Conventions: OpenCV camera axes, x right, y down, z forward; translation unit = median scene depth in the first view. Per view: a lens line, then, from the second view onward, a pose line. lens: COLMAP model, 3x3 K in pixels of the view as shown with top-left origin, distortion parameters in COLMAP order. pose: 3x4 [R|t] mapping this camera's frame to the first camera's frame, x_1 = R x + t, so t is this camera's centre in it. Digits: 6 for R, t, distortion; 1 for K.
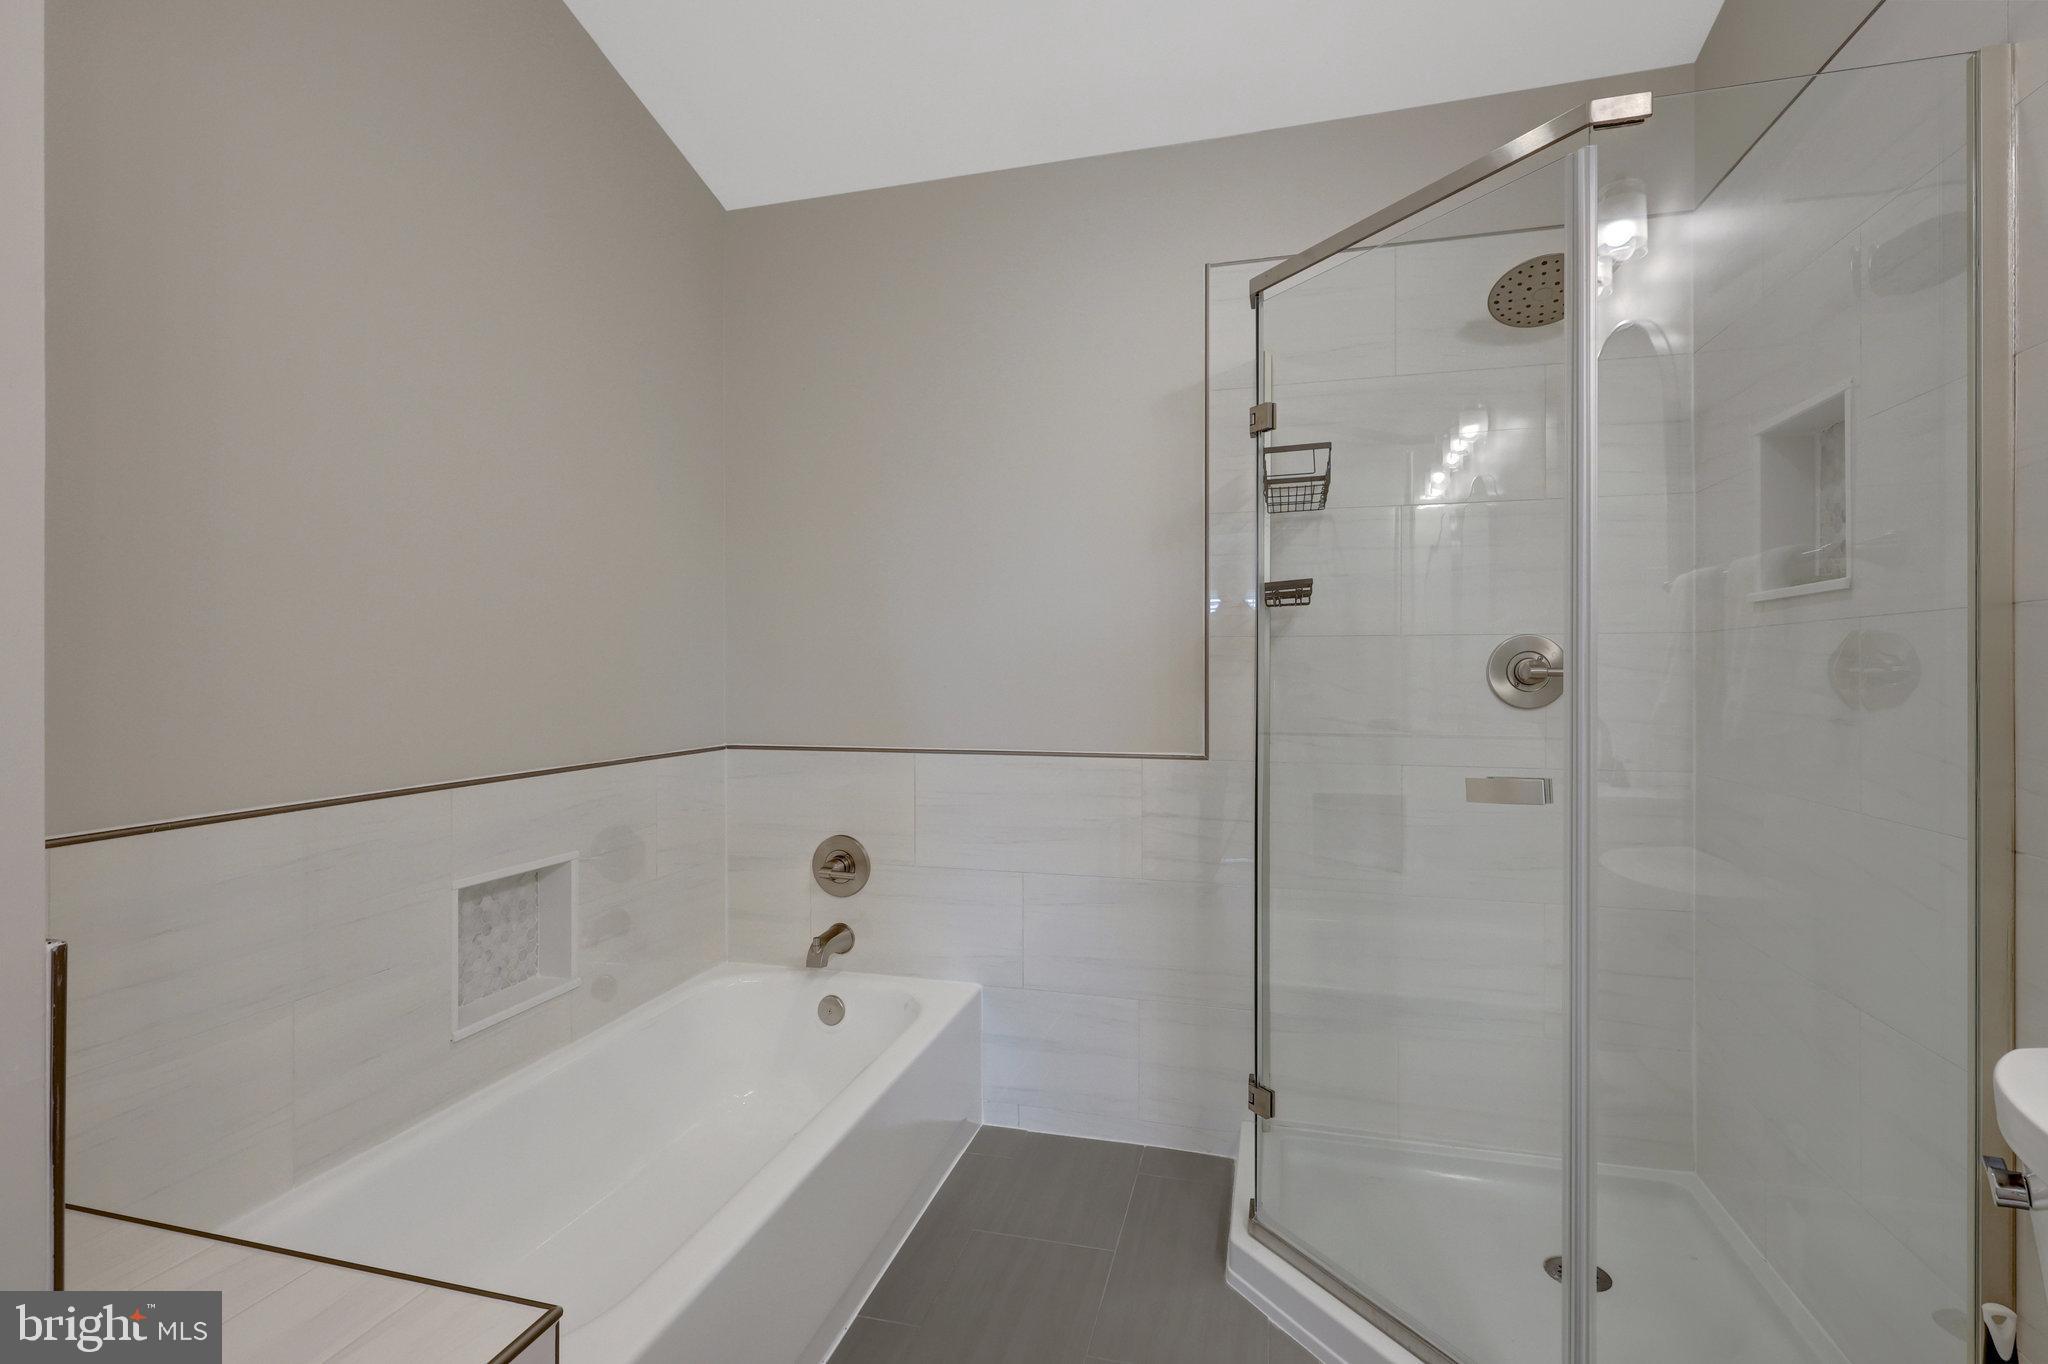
lens RADIAL K [[946.6, 0, 1008.0], [0, 946.6, 685.5], [0, 0, 1]] dist [0.000464, 0.000301]
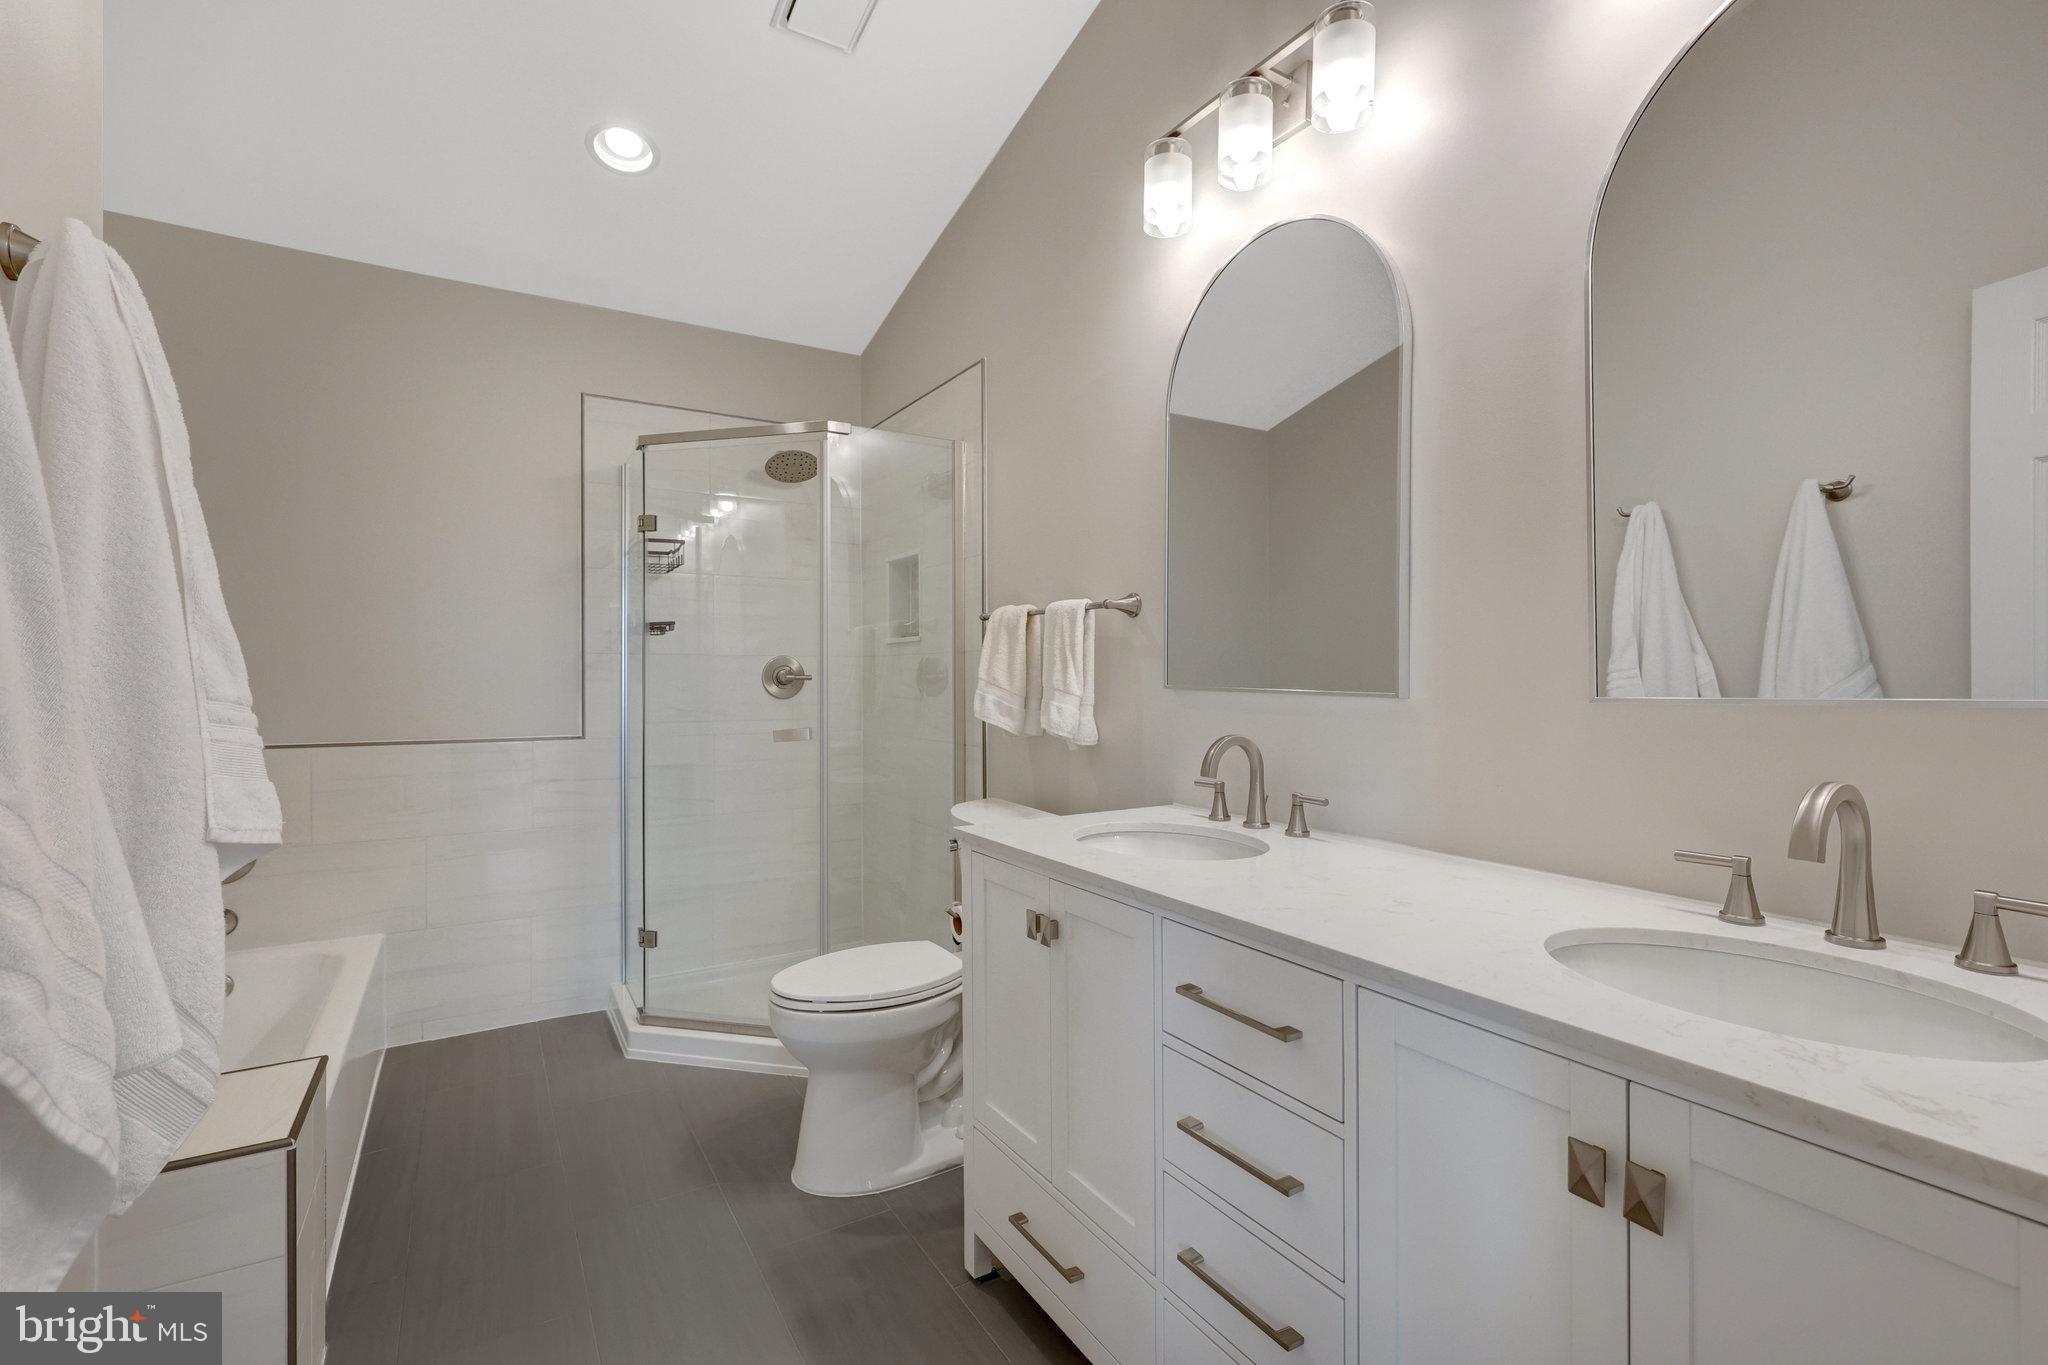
lens RADIAL K [[911.1, 0, 1019.8], [0, 911.1, 683.7], [0, 0, 1]] dist [-0.004219, -0.000341]
pose [[0.690920, -0.002961, 0.722925, -0.397774], [0.009234, 0.999946, -0.004729, 0.010062], [-0.722872, 0.009943, 0.690910, -0.514846]]
